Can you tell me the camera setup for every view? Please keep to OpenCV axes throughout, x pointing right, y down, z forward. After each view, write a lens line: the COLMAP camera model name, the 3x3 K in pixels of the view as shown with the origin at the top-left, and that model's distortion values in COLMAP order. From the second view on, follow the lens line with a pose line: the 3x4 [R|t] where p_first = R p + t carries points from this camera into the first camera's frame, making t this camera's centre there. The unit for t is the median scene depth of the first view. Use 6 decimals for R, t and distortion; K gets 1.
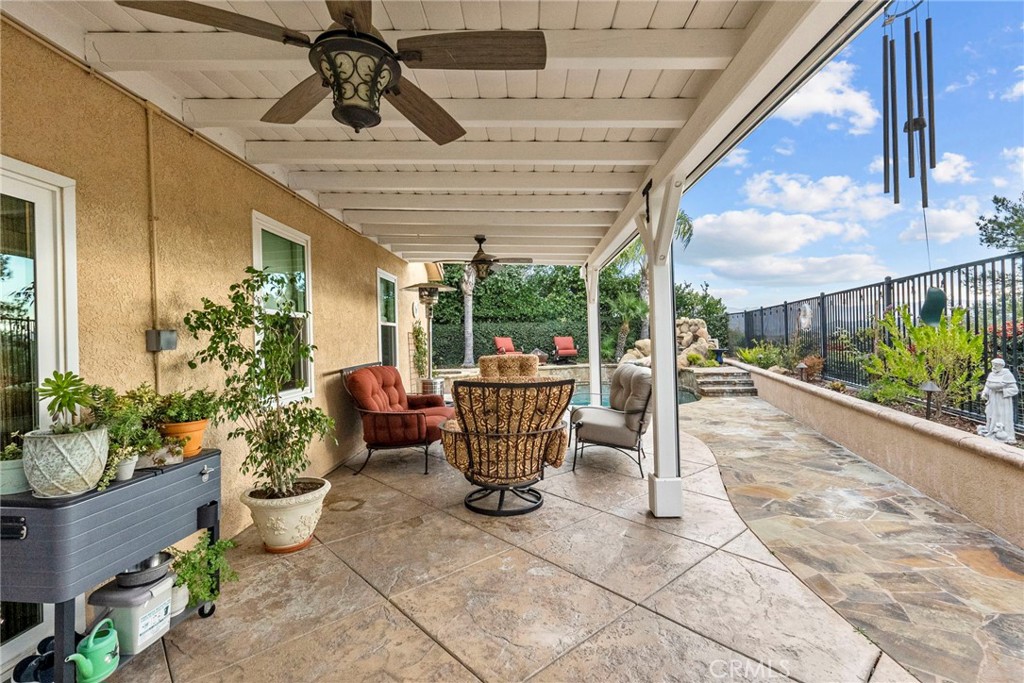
lens RADIAL K [[465.7, 0, 513.8], [0, 465.7, 339.5], [0, 0, 1]] dist [-0.003412, 0.001365]
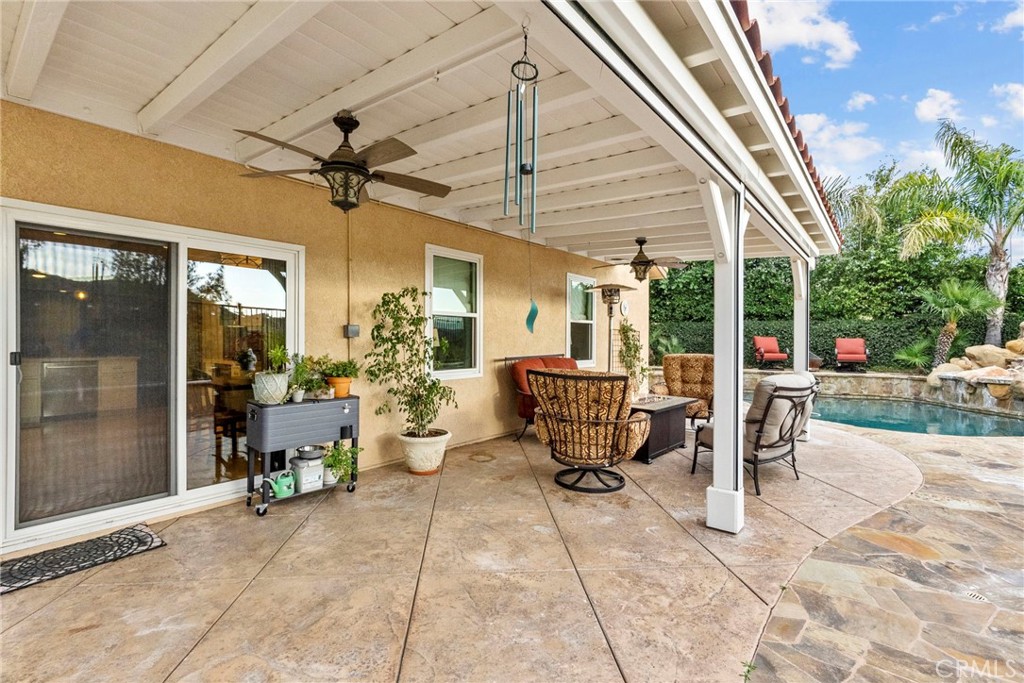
lens RADIAL K [[460.8, 0, 510.2], [0, 460.8, 343.1], [0, 0, 1]] dist [-0.003876, 0.000411]
pose [[0.797763, 0.037636, -0.601796, 0.460604], [-0.027467, 0.999282, 0.026083, -0.009000], [0.602345, -0.004278, 0.798224, -0.001381]]
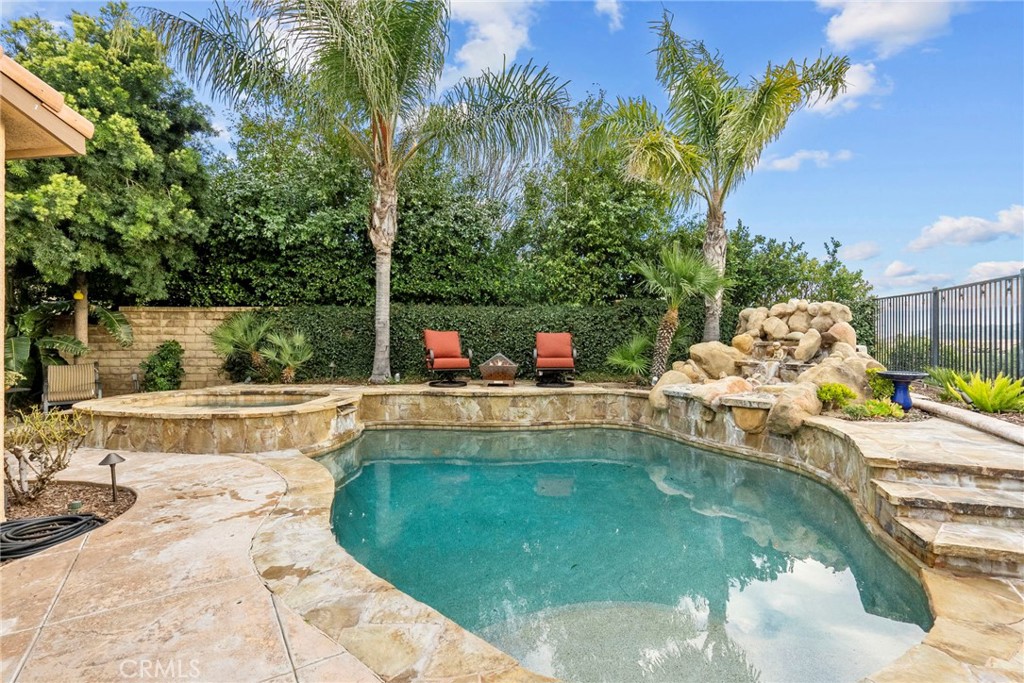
lens RADIAL K [[475.5, 0, 511.8], [0, 475.5, 339.9], [0, 0, 1]] dist [-0.001787, 0.001502]
pose [[0.991100, 0.028685, -0.129992, 0.512329], [-0.027470, 0.999561, 0.011134, -0.010644], [0.130254, -0.007465, 0.991453, 1.754916]]
